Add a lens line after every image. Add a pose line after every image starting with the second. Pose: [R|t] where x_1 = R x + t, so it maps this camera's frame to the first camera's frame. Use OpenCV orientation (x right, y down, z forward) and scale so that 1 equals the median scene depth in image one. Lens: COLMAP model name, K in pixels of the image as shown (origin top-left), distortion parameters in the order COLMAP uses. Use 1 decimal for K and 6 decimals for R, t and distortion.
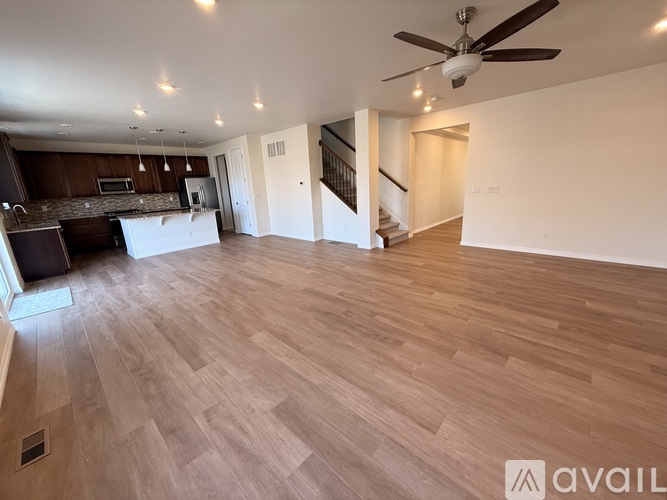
lens RADIAL K [[267.2, 0, 331.0], [0, 267.2, 250.6], [0, 0, 1]] dist [0.002259, -0.000245]
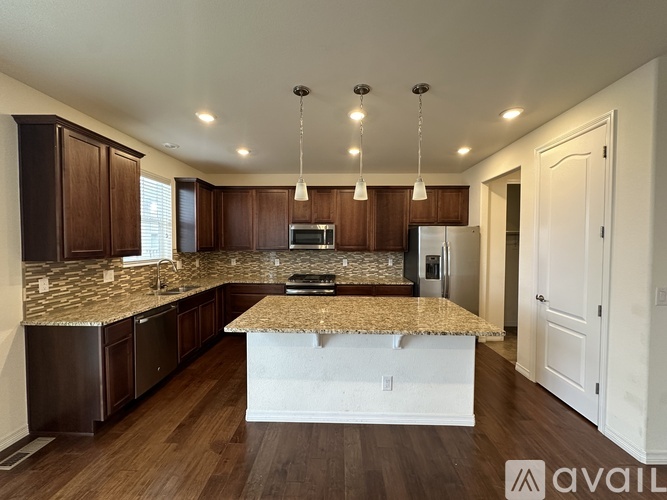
lens RADIAL K [[266.3, 0, 332.1], [0, 266.3, 250.7], [0, 0, 1]] dist [-0.000239, 0.000672]
pose [[0.663360, 0.074599, -0.744572, -0.321975], [-0.221028, 0.970156, -0.099719, -0.164103], [0.714912, 0.230722, 0.660052, 0.656022]]
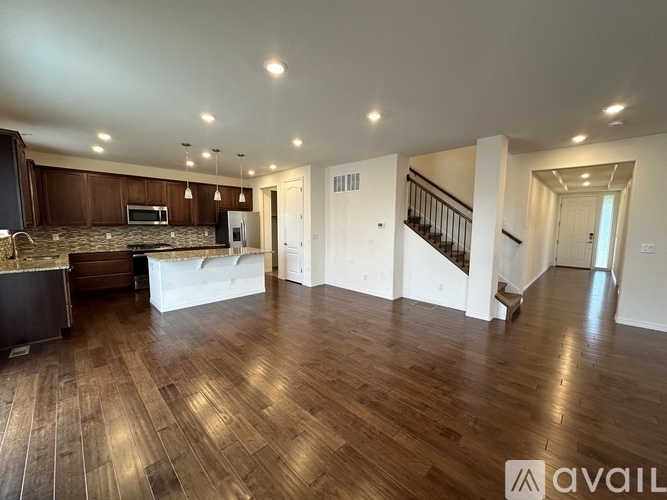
lens RADIAL K [[266.3, 0, 334.2], [0, 266.3, 252.1], [0, 0, 1]] dist [-0.000239, 0.000672]
pose [[0.998124, 0.059243, -0.015479, -0.214920], [-0.060847, 0.987932, -0.142433, -0.048628], [0.006854, 0.143107, 0.989683, 0.214237]]
